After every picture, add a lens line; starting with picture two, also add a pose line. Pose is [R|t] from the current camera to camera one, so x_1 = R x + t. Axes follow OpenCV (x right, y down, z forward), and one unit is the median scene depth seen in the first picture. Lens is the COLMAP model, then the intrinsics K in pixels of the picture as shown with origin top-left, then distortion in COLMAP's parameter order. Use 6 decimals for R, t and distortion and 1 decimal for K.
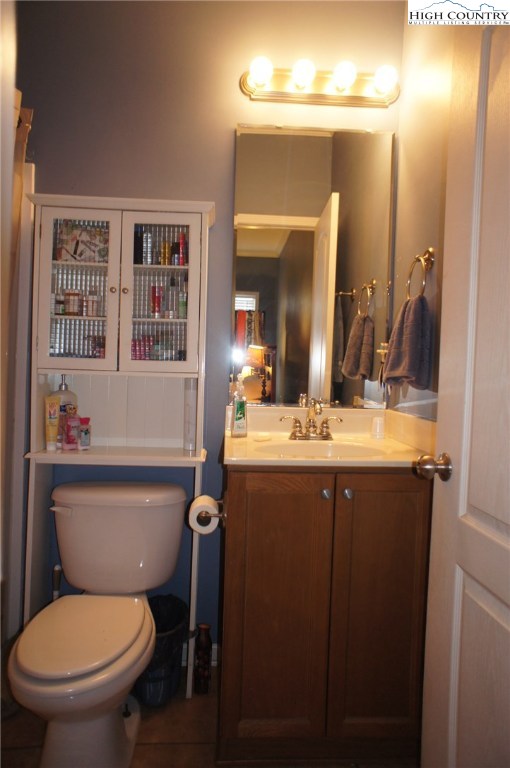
lens RADIAL K [[521.0, 0, 255.0], [0, 521.0, 384.0], [0, 0, 1]] dist [-0.065876, 0.088323]
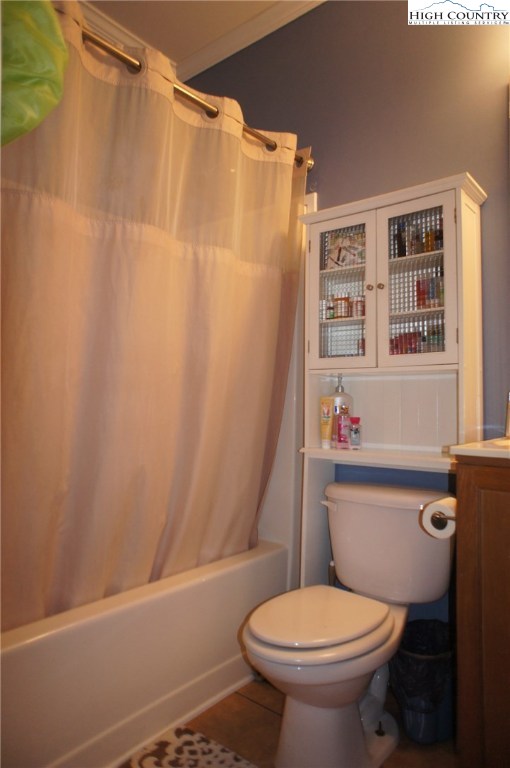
lens RADIAL K [[521.0, 0, 255.0], [0, 521.0, 384.0], [0, 0, 1]] dist [-0.065876, 0.088323]
pose [[0.729196, -0.051402, -0.682371, 0.240538], [-0.010461, 0.996221, -0.086222, 0.094554], [0.684225, 0.070011, 0.725903, 0.124805]]
